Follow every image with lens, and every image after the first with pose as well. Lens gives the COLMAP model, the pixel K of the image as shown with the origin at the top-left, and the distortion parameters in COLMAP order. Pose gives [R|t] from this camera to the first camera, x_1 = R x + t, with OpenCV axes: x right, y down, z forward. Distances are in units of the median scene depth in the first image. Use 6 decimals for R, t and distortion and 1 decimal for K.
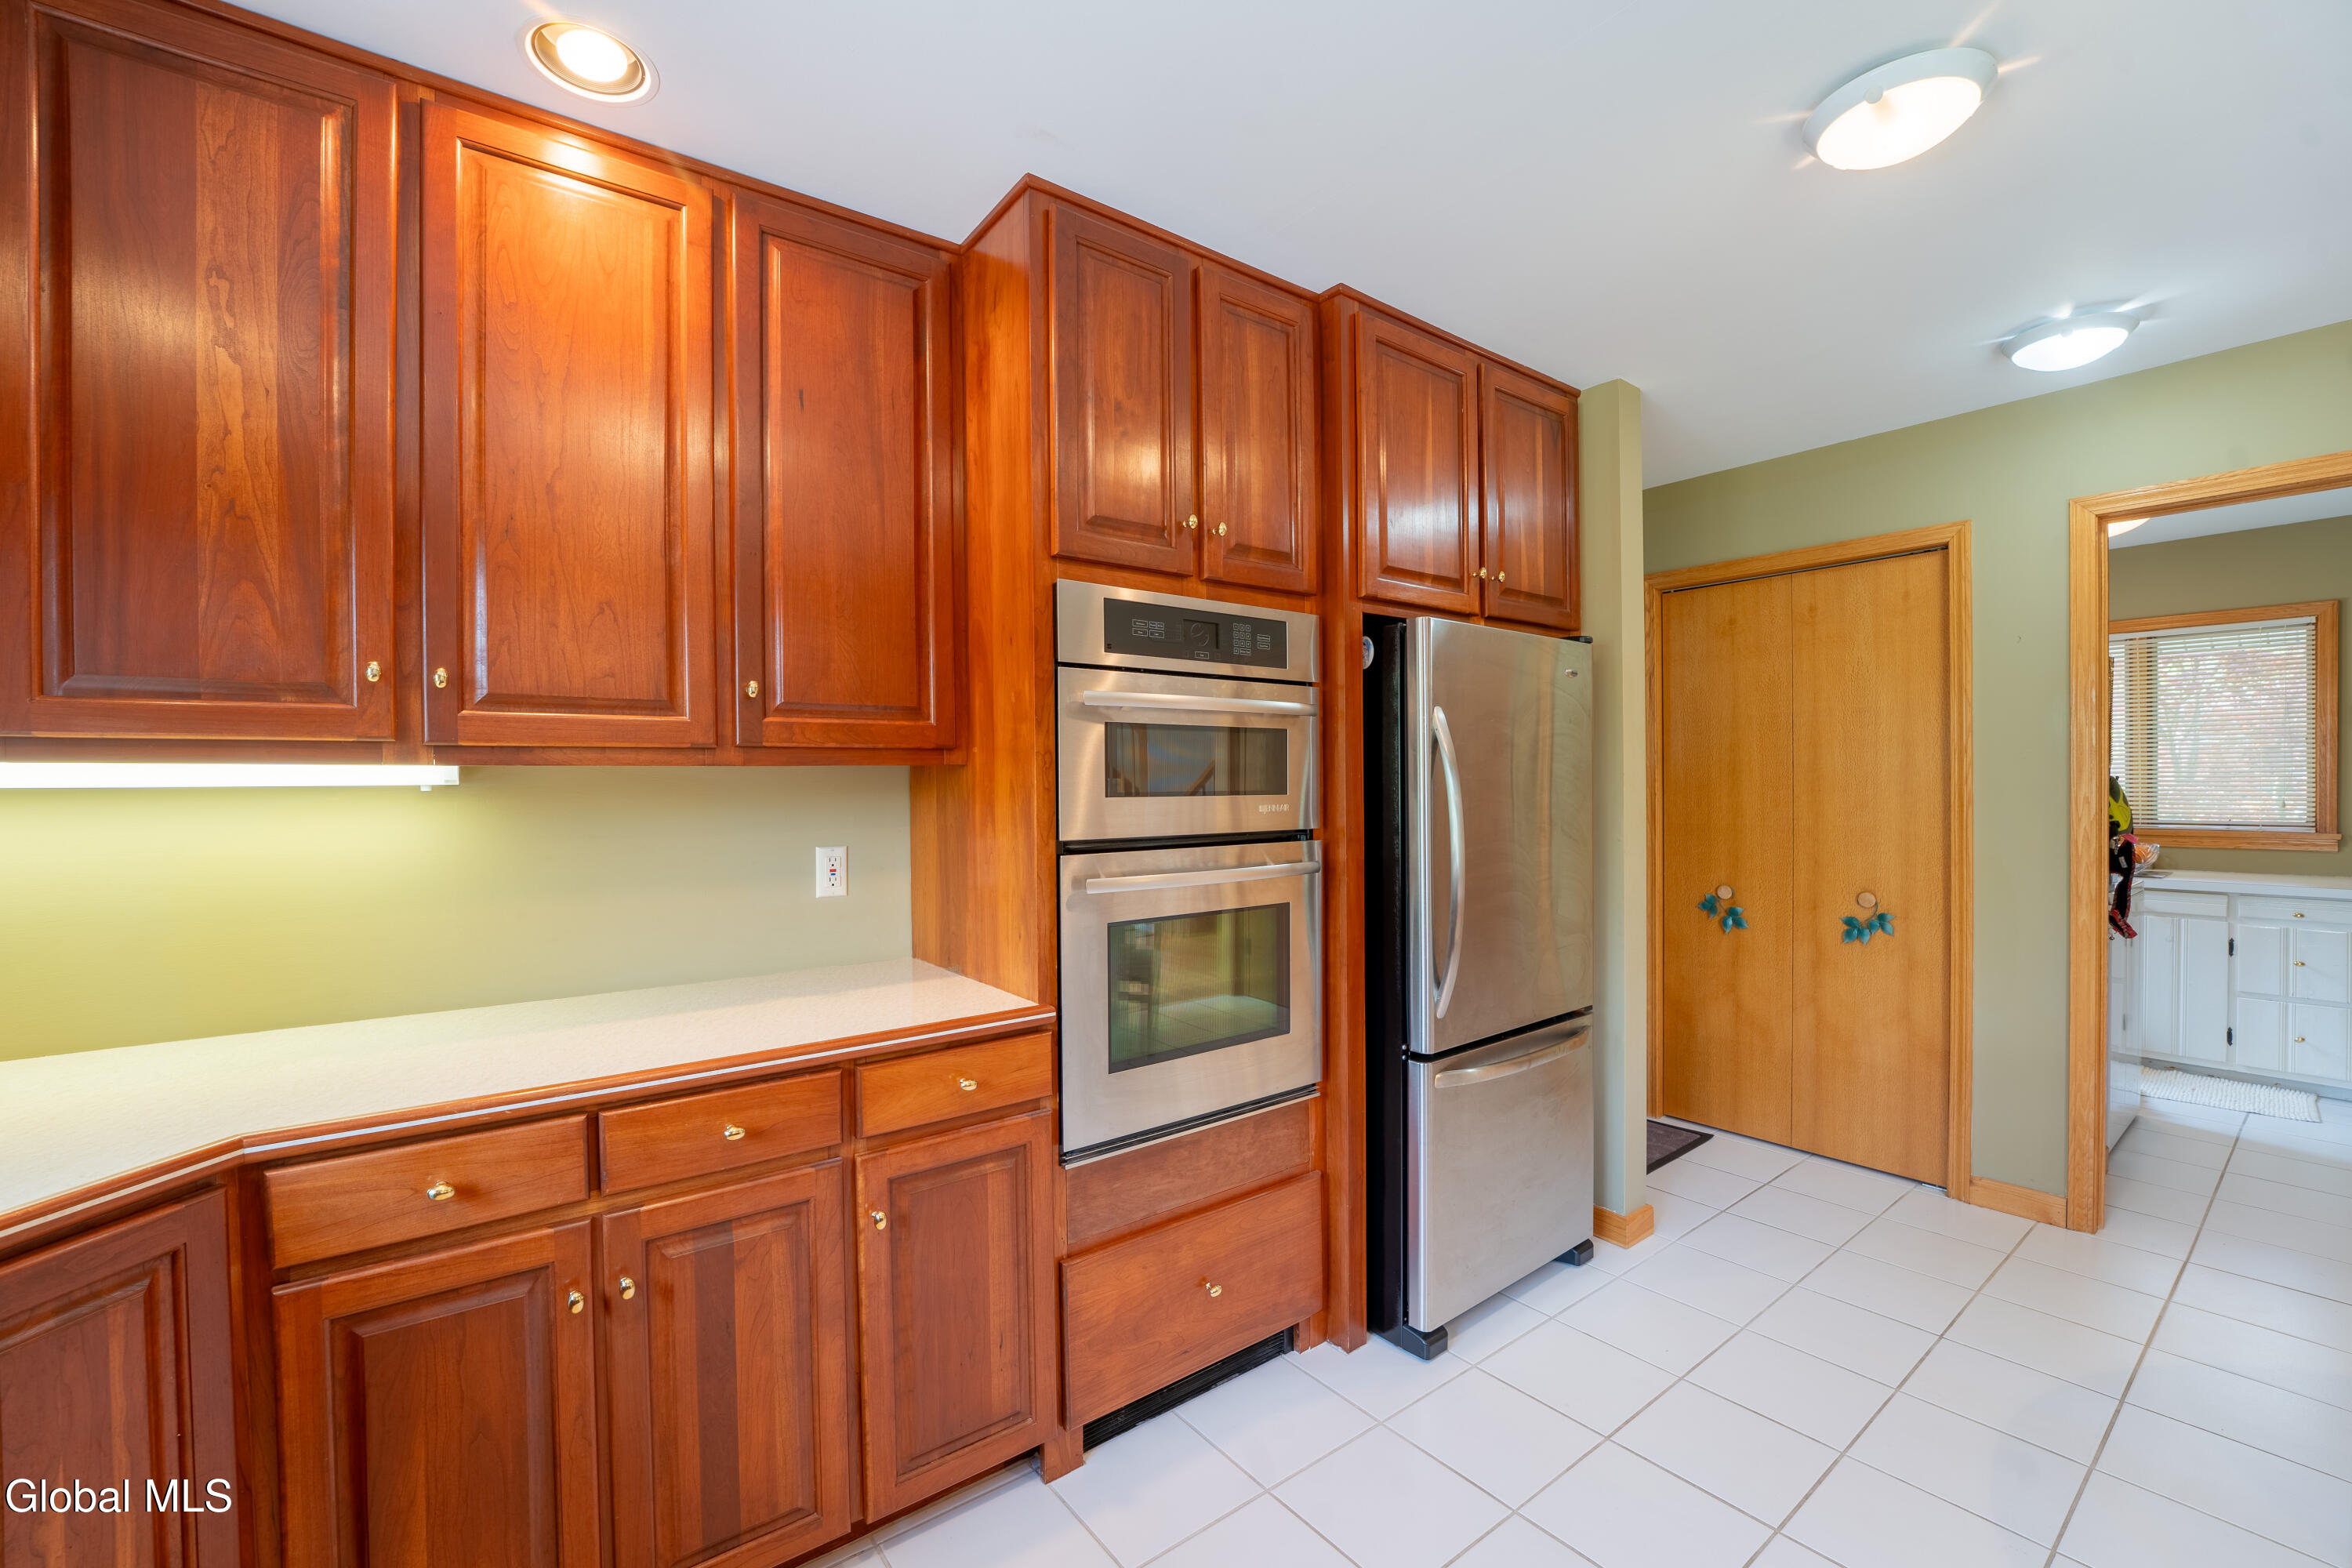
lens RADIAL K [[963.9, 0, 1166.6], [0, 963.9, 795.3], [0, 0, 1]] dist [-0.034781, 0.006099]
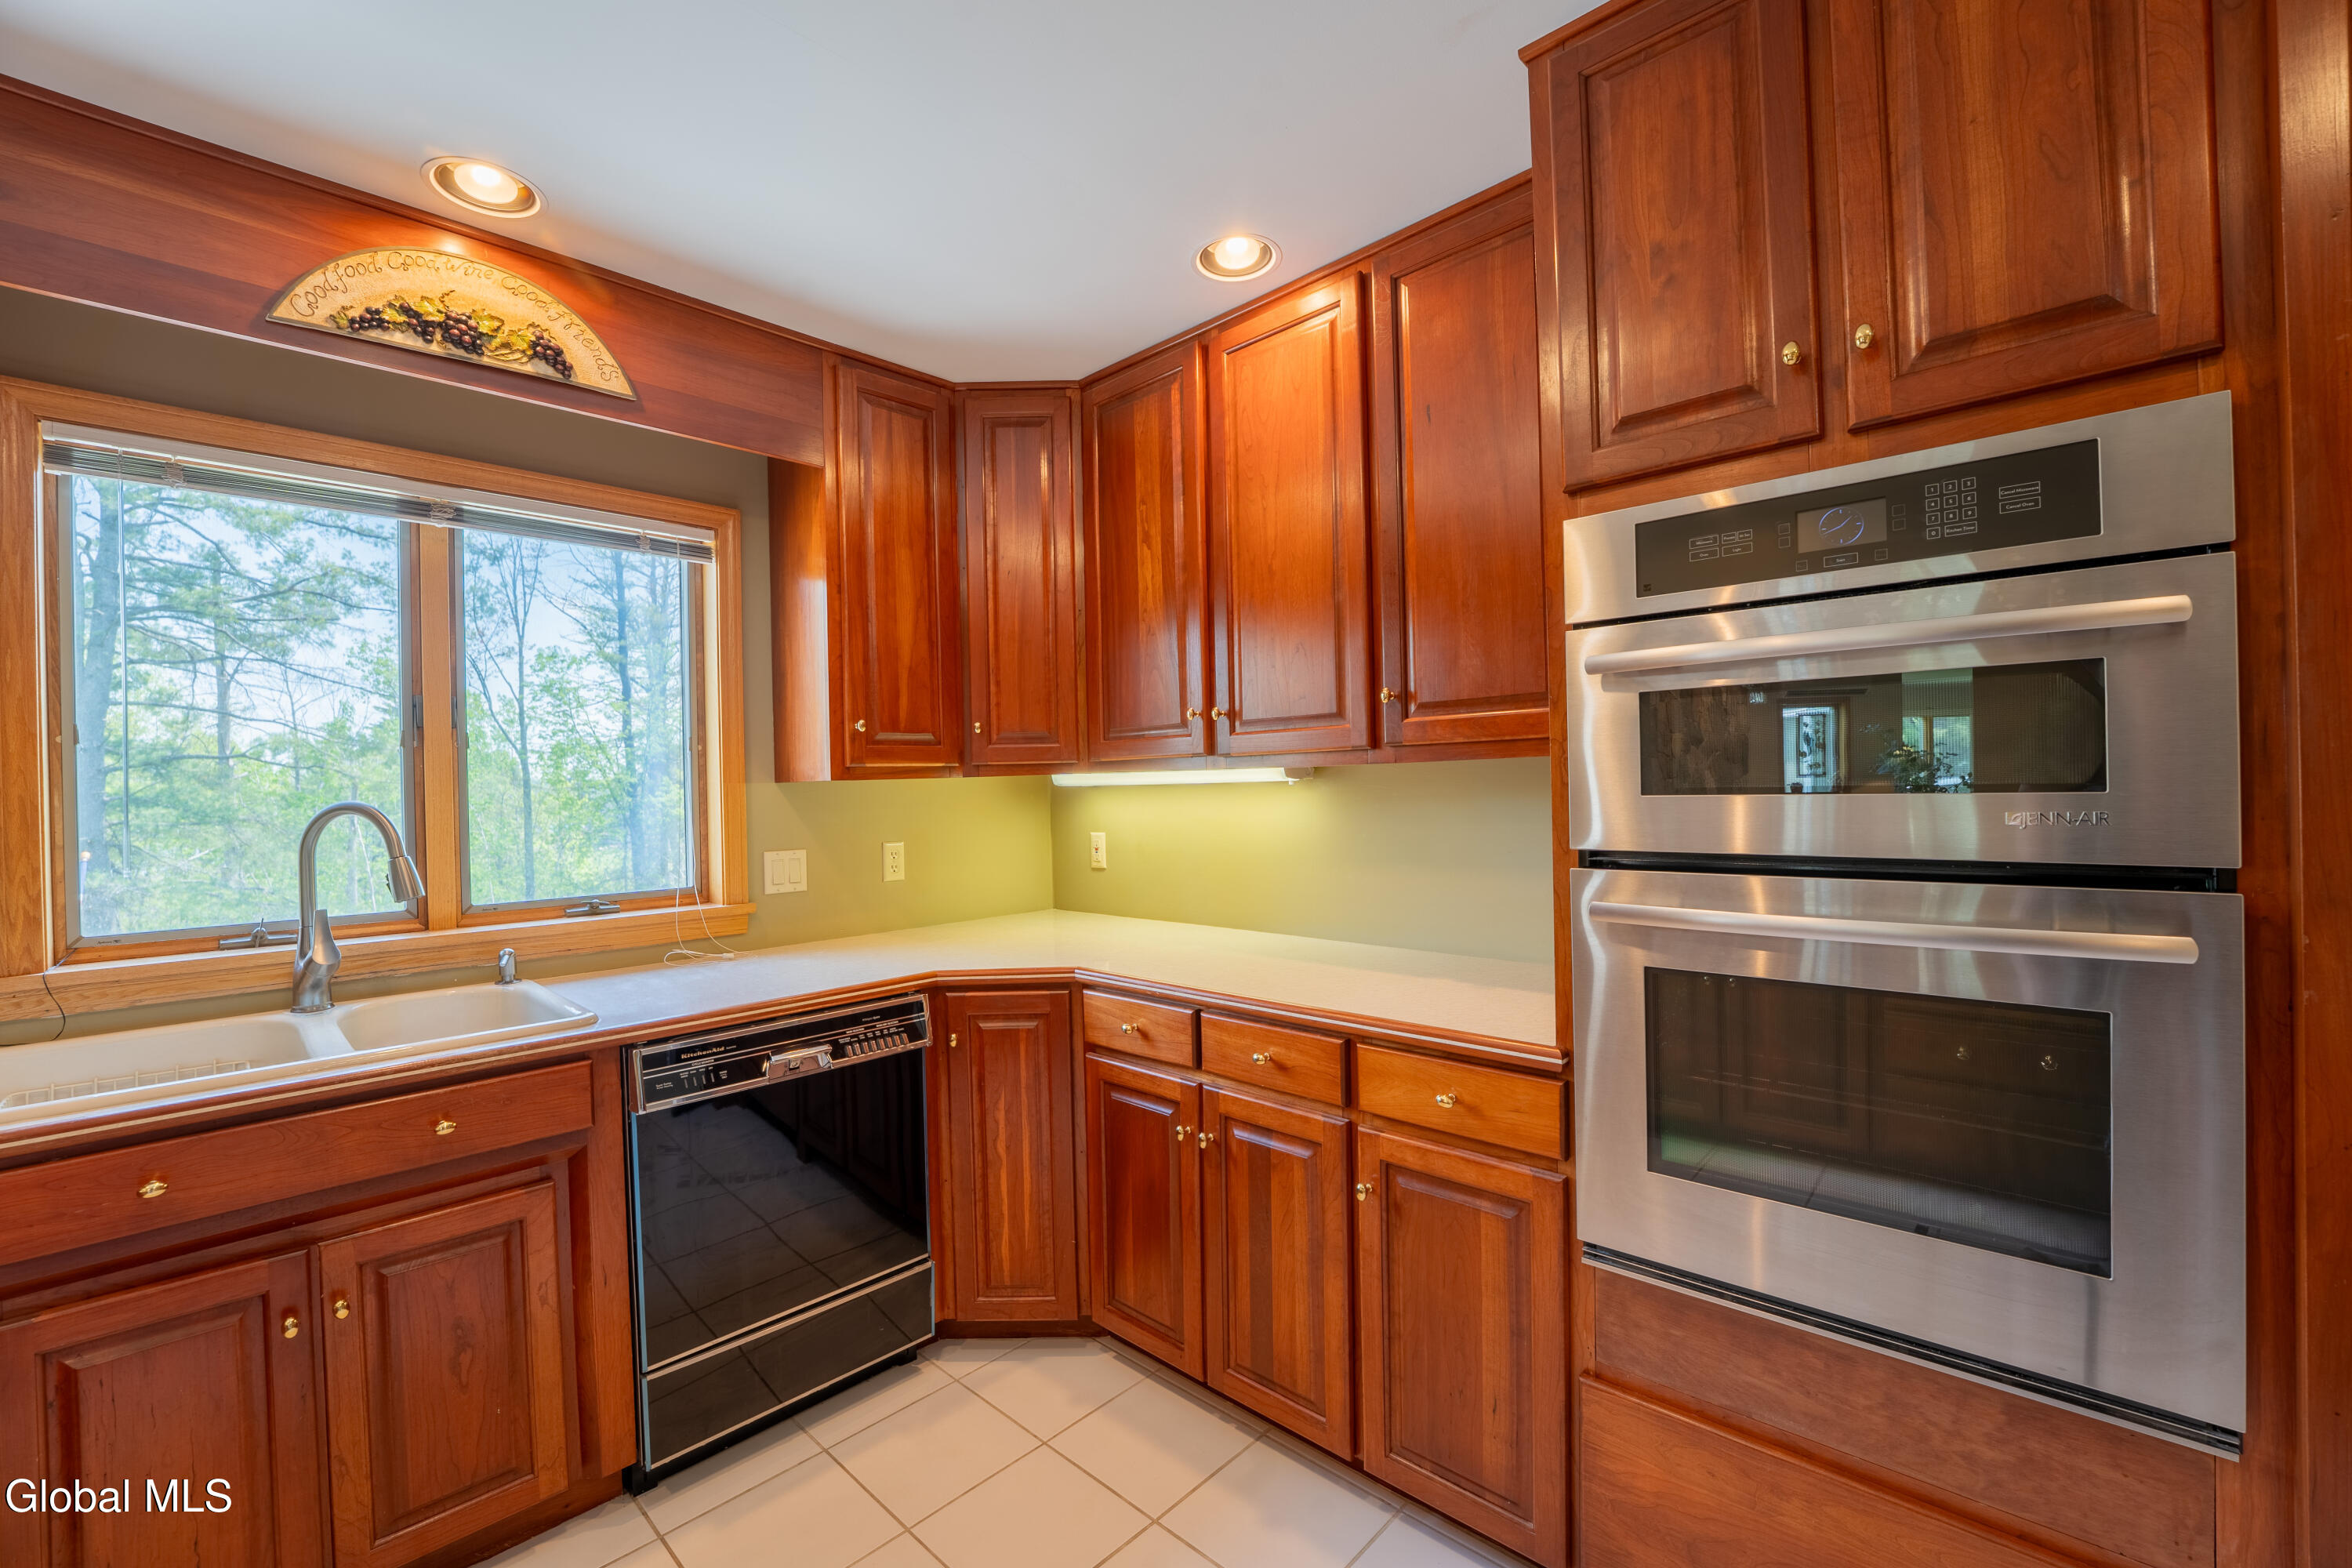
lens RADIAL K [[953.1, 0, 1174.8], [0, 953.1, 788.6], [0, 0, 1]] dist [-0.031645, 0.002961]
pose [[0.163948, 0.007966, -0.986437, 0.576315], [0.008999, 0.999914, 0.009570, -0.012326], [0.986428, -0.010446, 0.163862, 0.516609]]
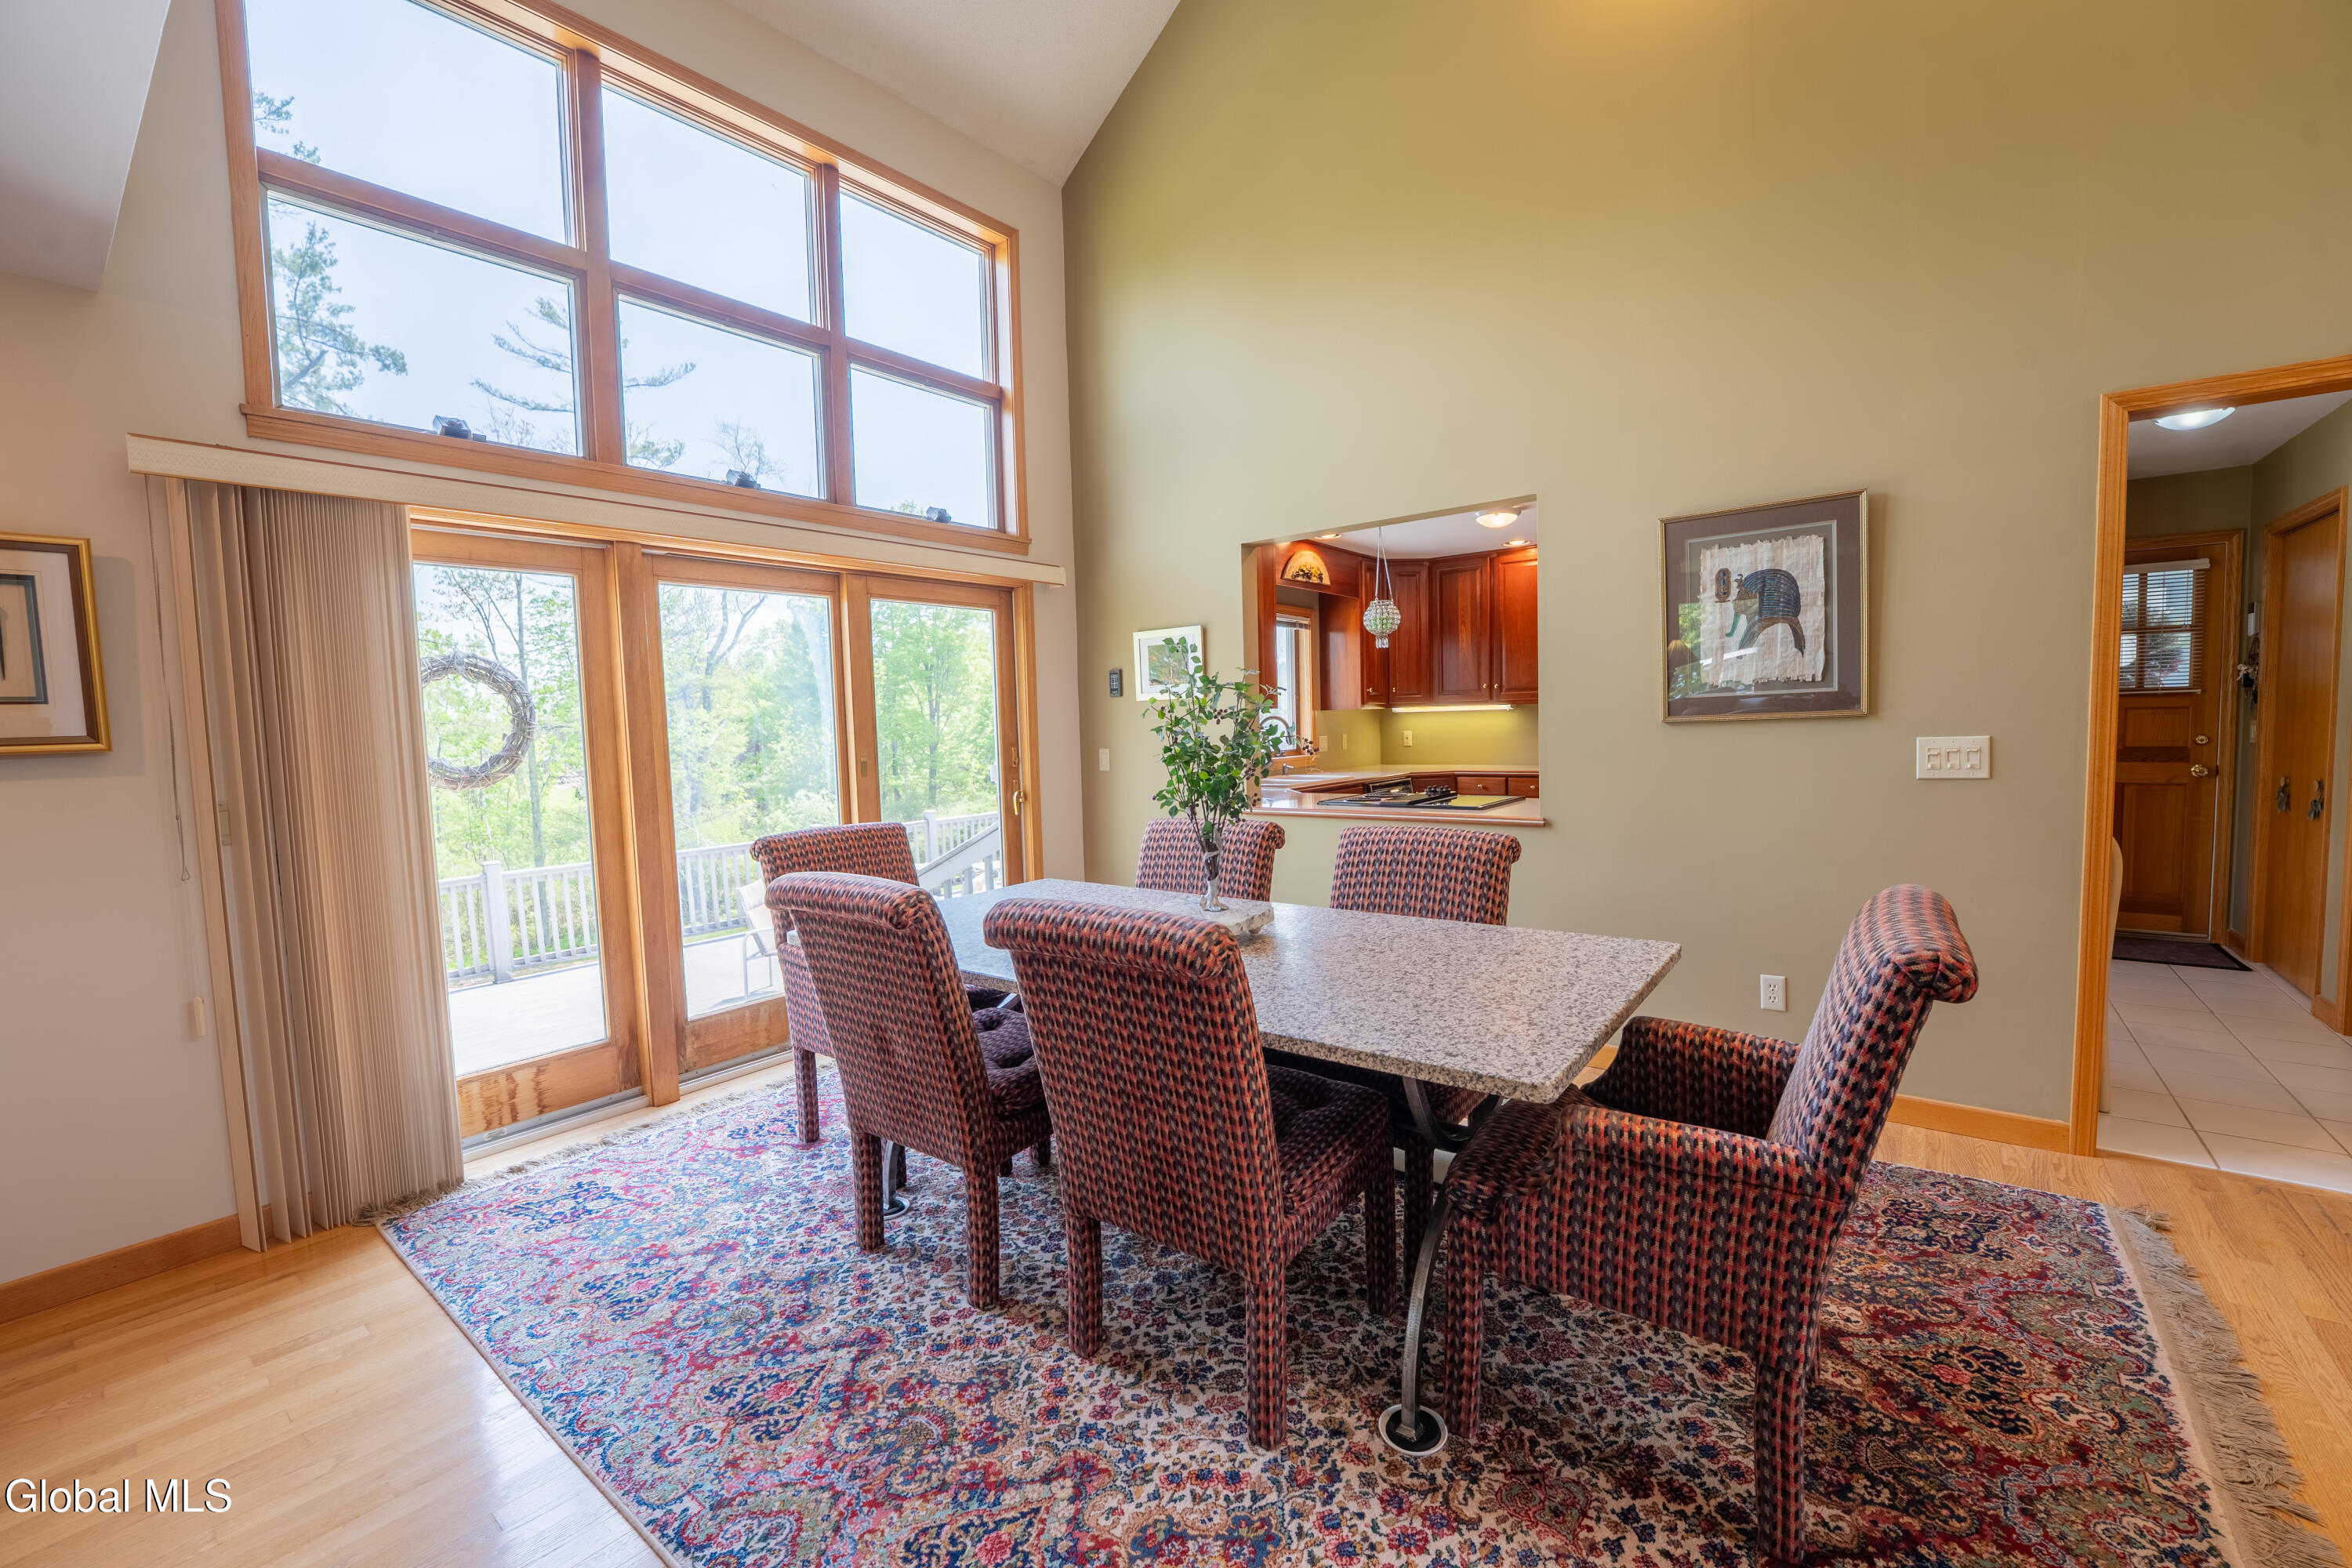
lens RADIAL K [[960.6, 0, 1188.5], [0, 960.6, 792.4], [0, 0, 1]] dist [-0.020550, -0.000076]
pose [[0.261424, 0.071763, -0.962553, 2.575089], [0.015283, 0.996800, 0.078467, 0.001381], [0.965103, -0.035224, 0.259490, -1.284775]]
